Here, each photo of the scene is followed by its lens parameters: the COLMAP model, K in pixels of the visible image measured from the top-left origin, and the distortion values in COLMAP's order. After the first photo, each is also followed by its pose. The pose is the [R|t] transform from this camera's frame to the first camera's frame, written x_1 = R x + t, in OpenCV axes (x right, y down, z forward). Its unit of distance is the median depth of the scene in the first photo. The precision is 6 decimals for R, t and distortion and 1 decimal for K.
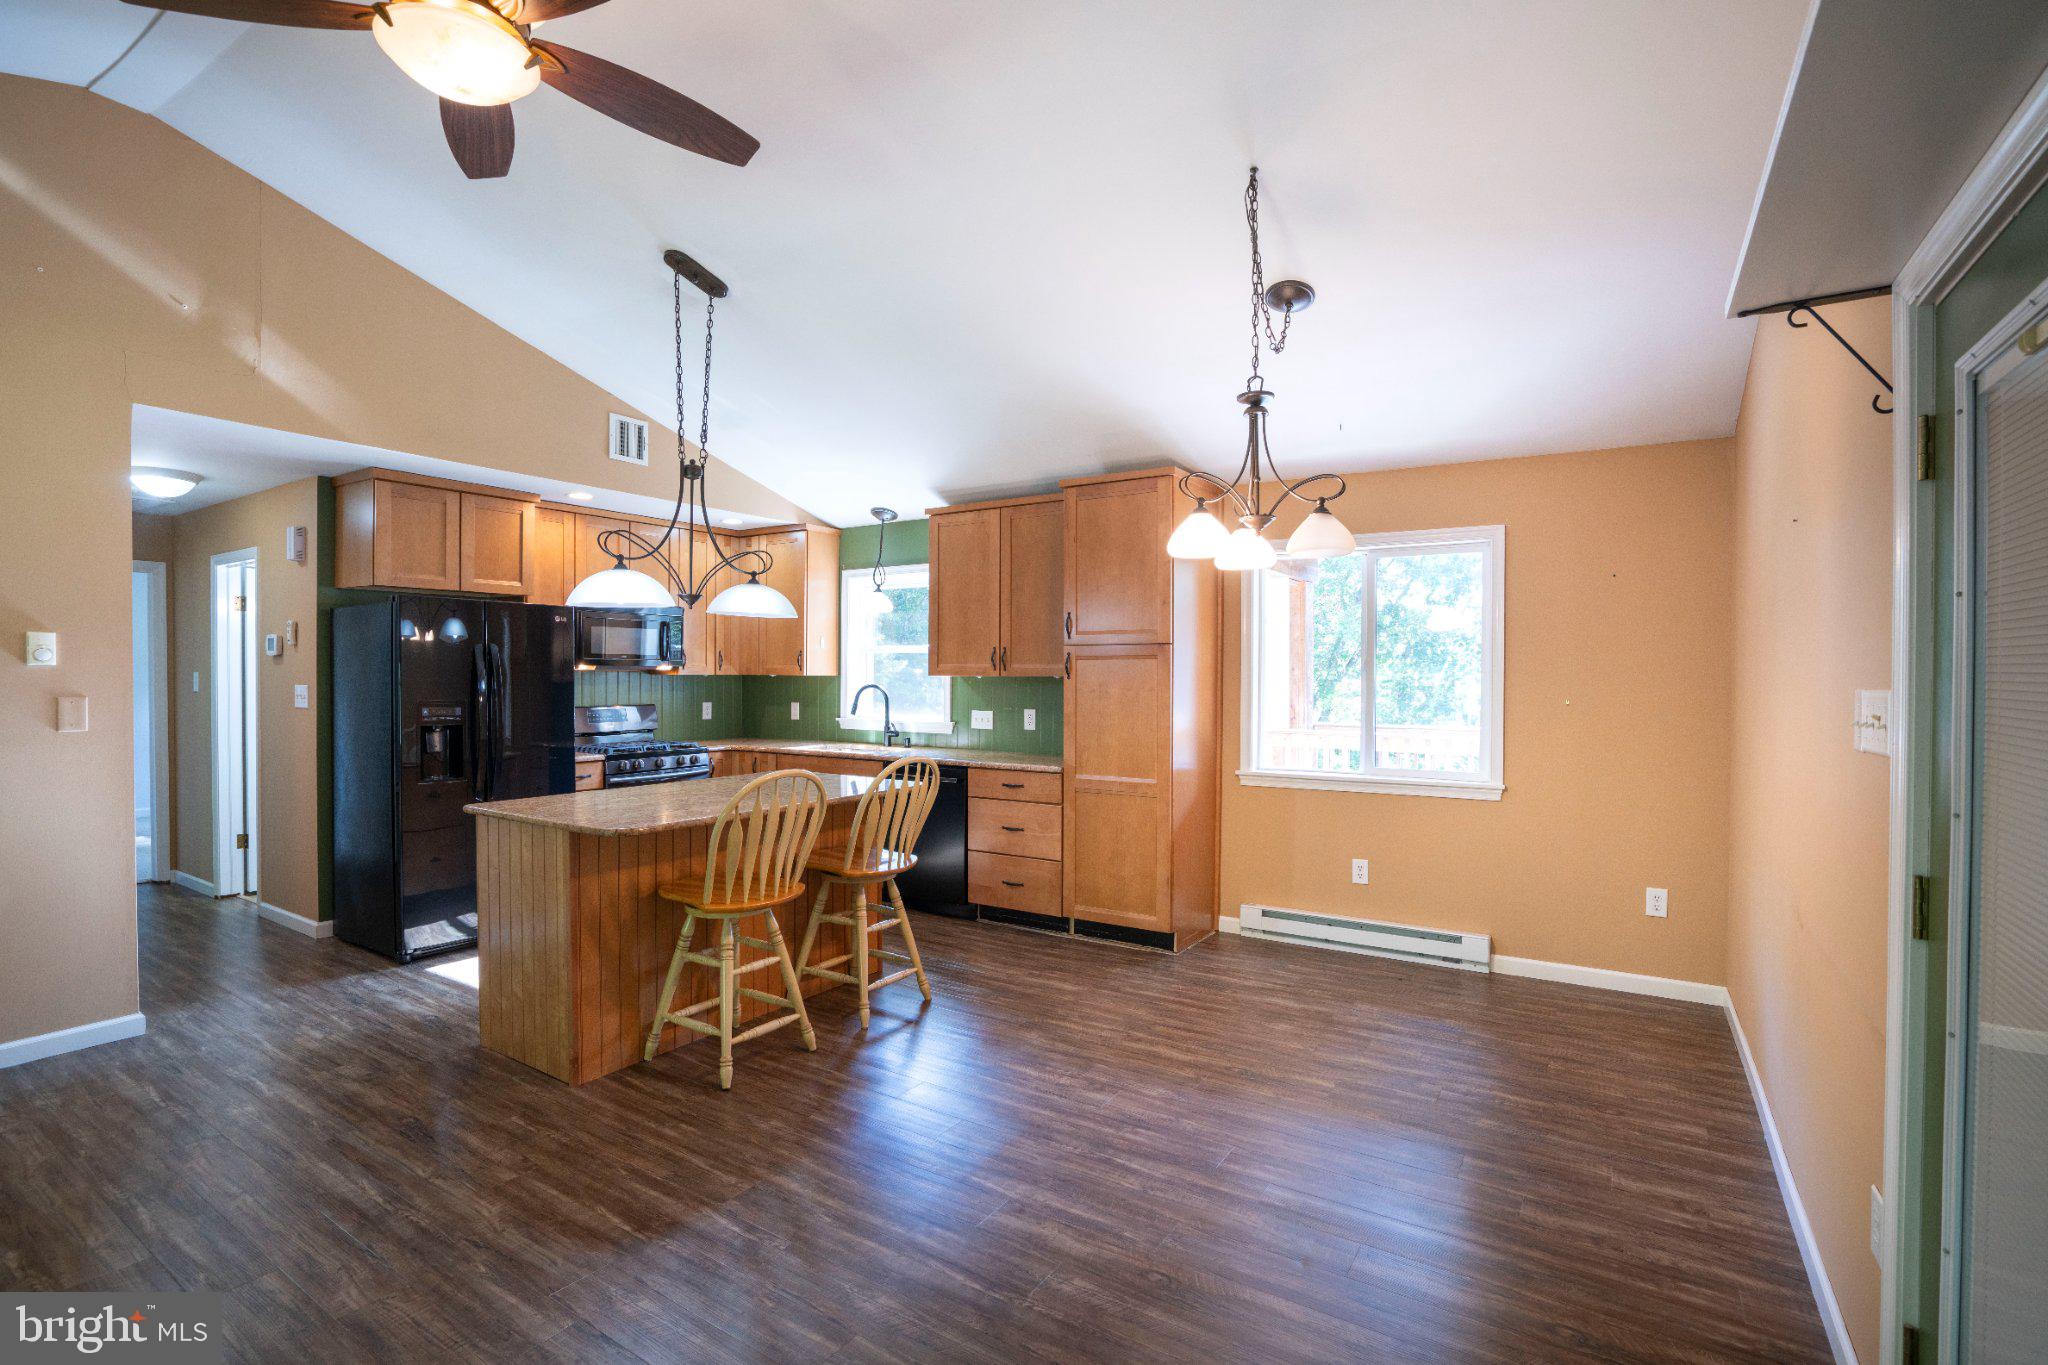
lens RADIAL K [[942.7, 0, 1020.4], [0, 942.7, 685.4], [0, 0, 1]] dist [-0.063667, 0.027298]
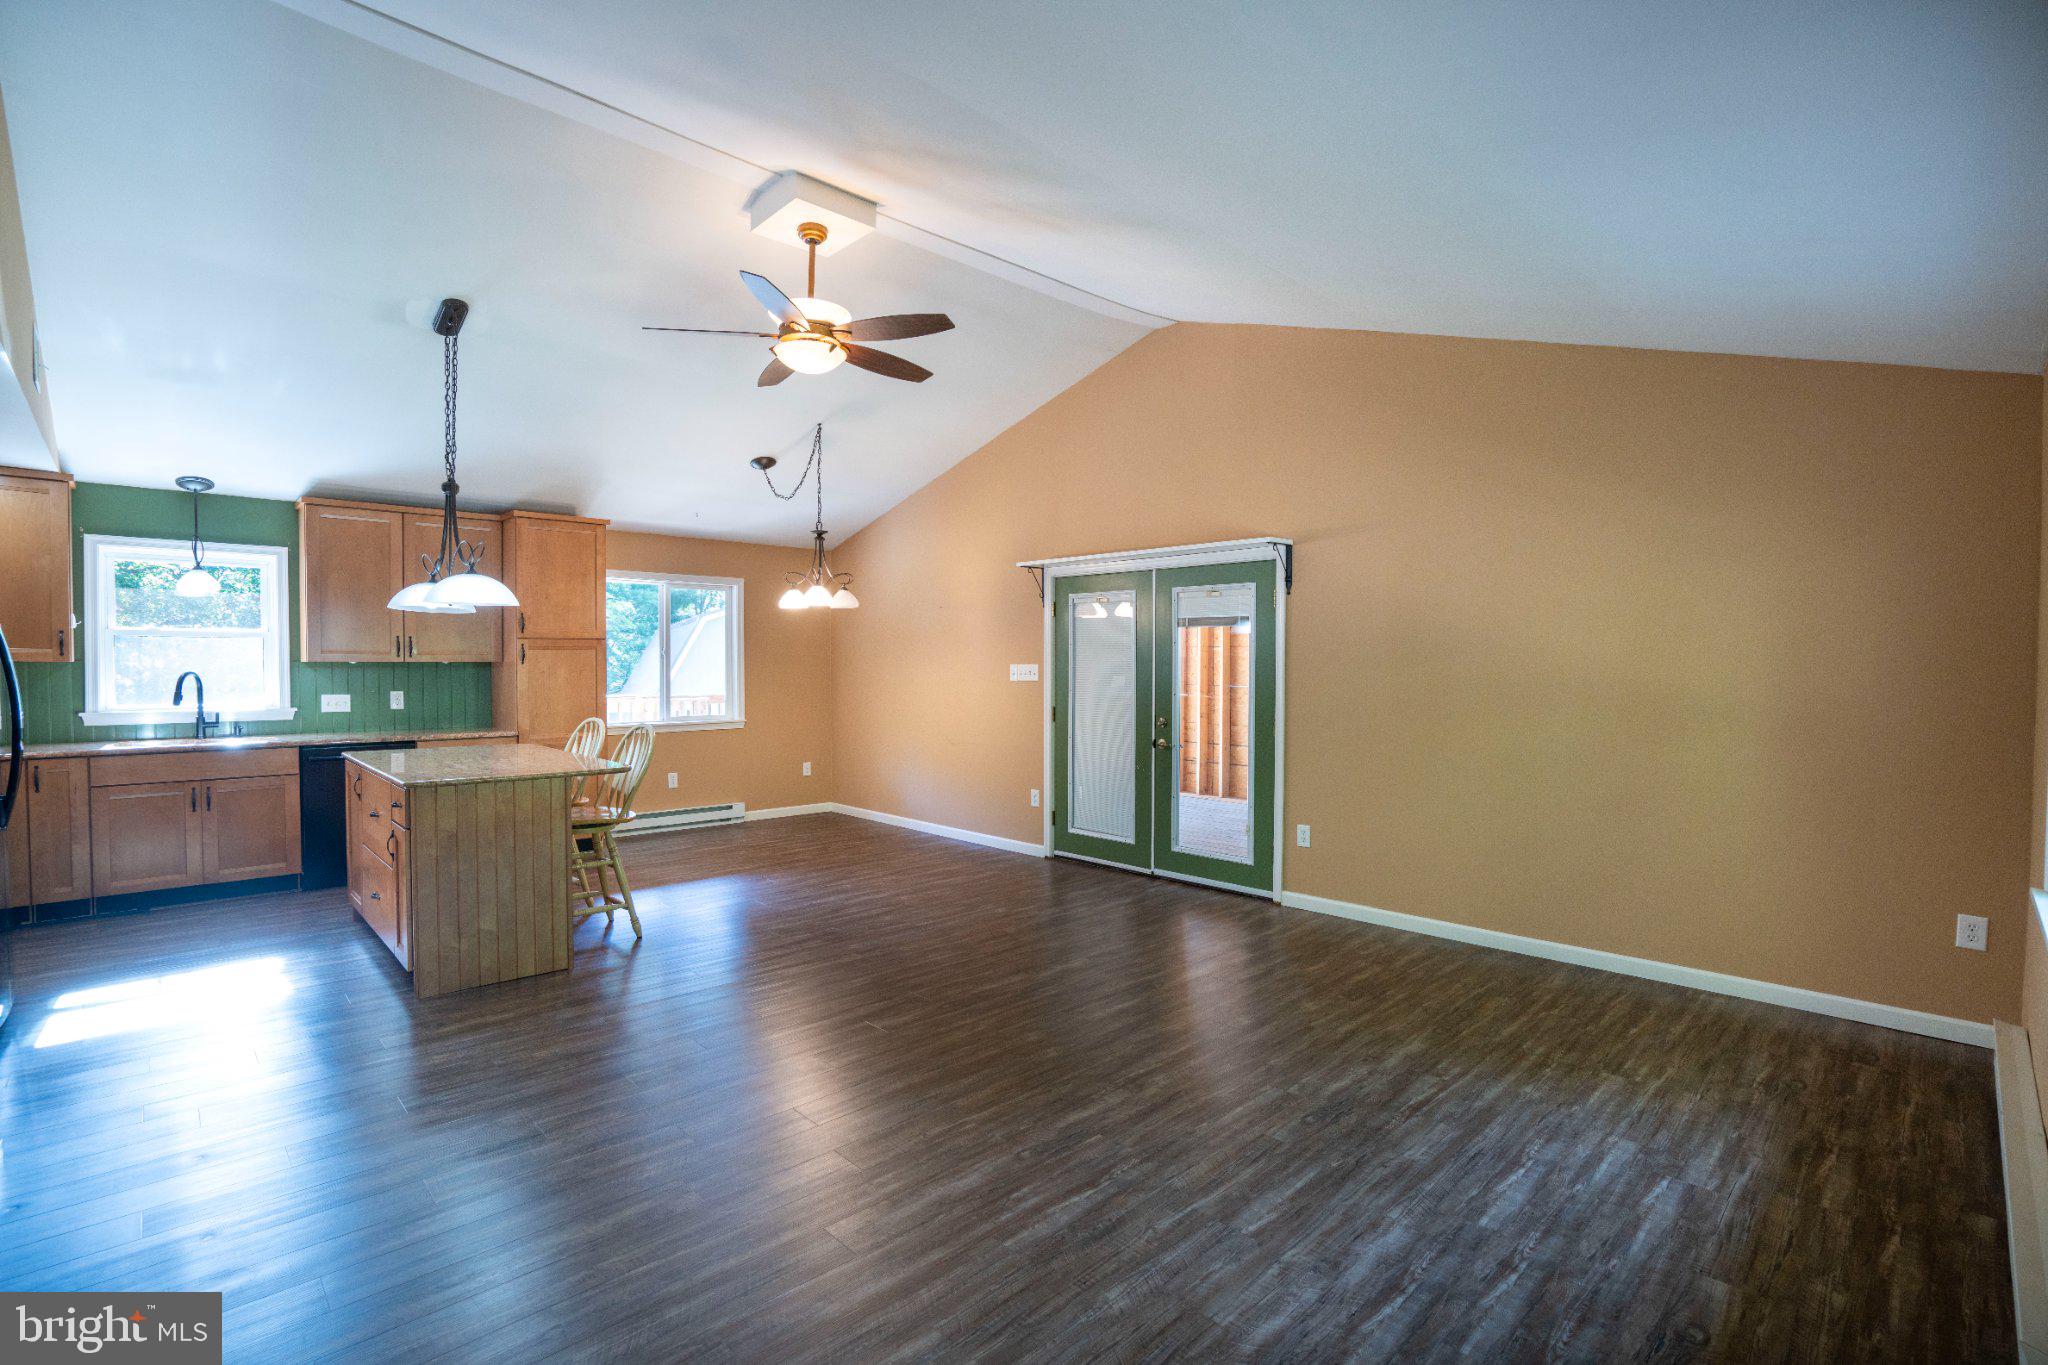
lens RADIAL K [[942.7, 0, 1020.4], [0, 942.7, 685.4], [0, 0, 1]] dist [-0.063667, 0.027298]
pose [[0.224513, -0.026248, 0.974118, -1.029985], [0.006606, 0.999655, 0.025413, -0.004939], [-0.974449, 0.000729, 0.224609, 0.034742]]
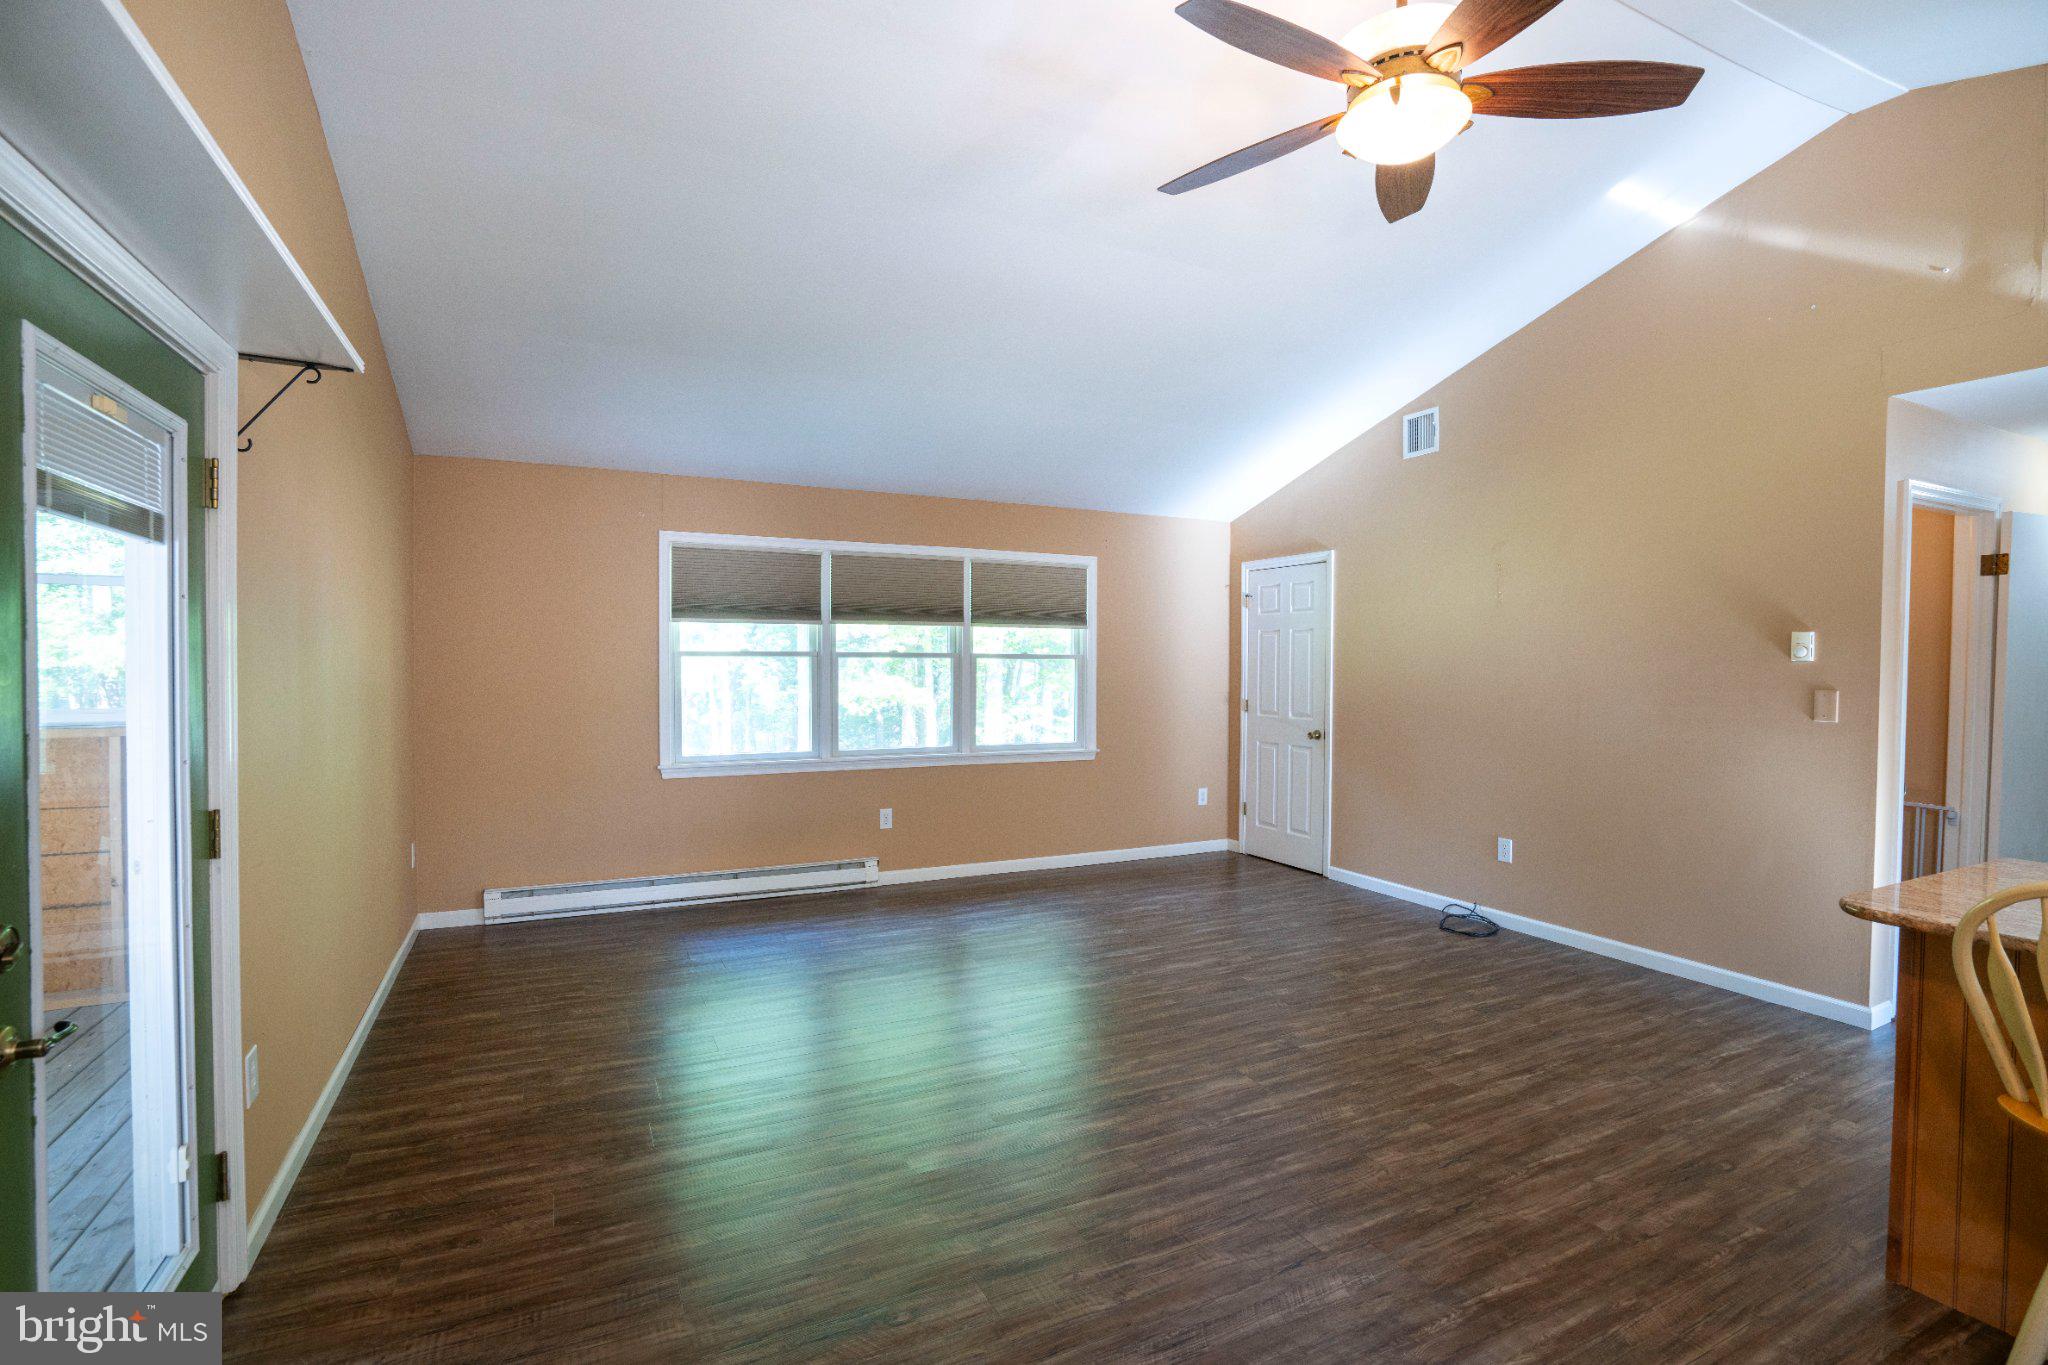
lens RADIAL K [[957.8, 0, 1024.0], [0, 957.8, 682.5], [0, 0, 1]] dist [-0.067162, 0.028798]
pose [[-0.503516, 0.016856, -0.863821, 0.260349], [-0.016646, 0.999435, 0.029205, -0.008509], [0.863825, 0.029085, -0.502951, 0.485772]]
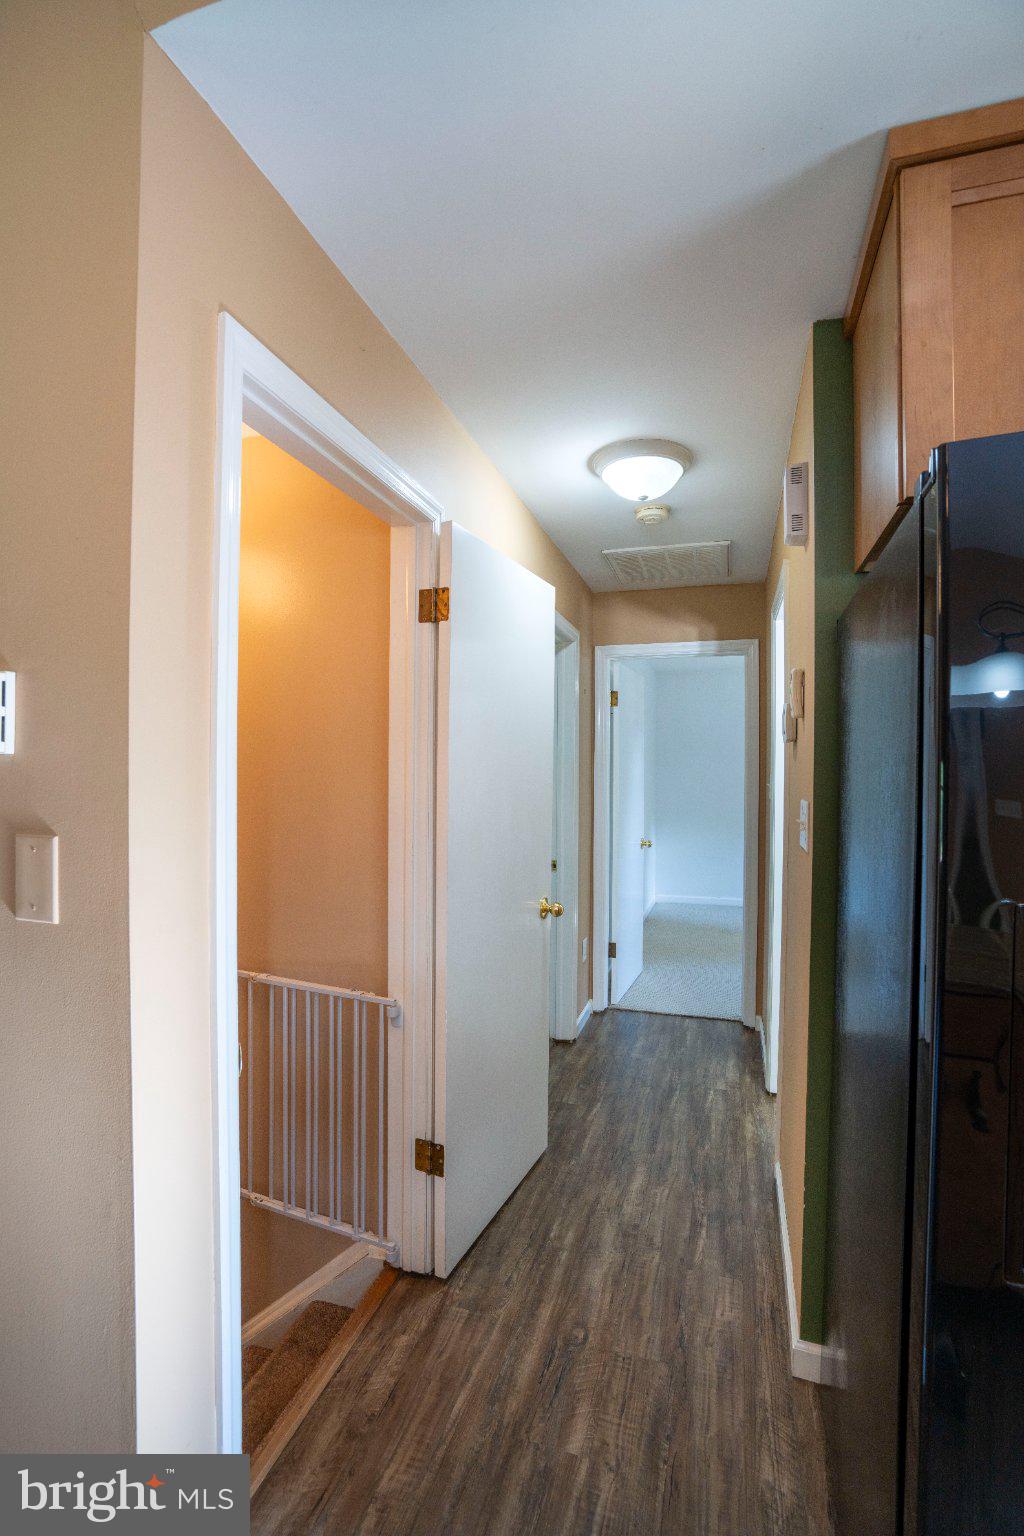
lens RADIAL K [[718.4, 0, 518.1], [0, 718.4, 775.7], [0, 0, 1]] dist [-0.067162, 0.028798]
pose [[0.280908, 0.005307, -0.959720, -0.466459], [-0.017914, 0.999839, 0.000286, -0.010951], [0.959568, 0.017113, 0.280958, 0.743156]]
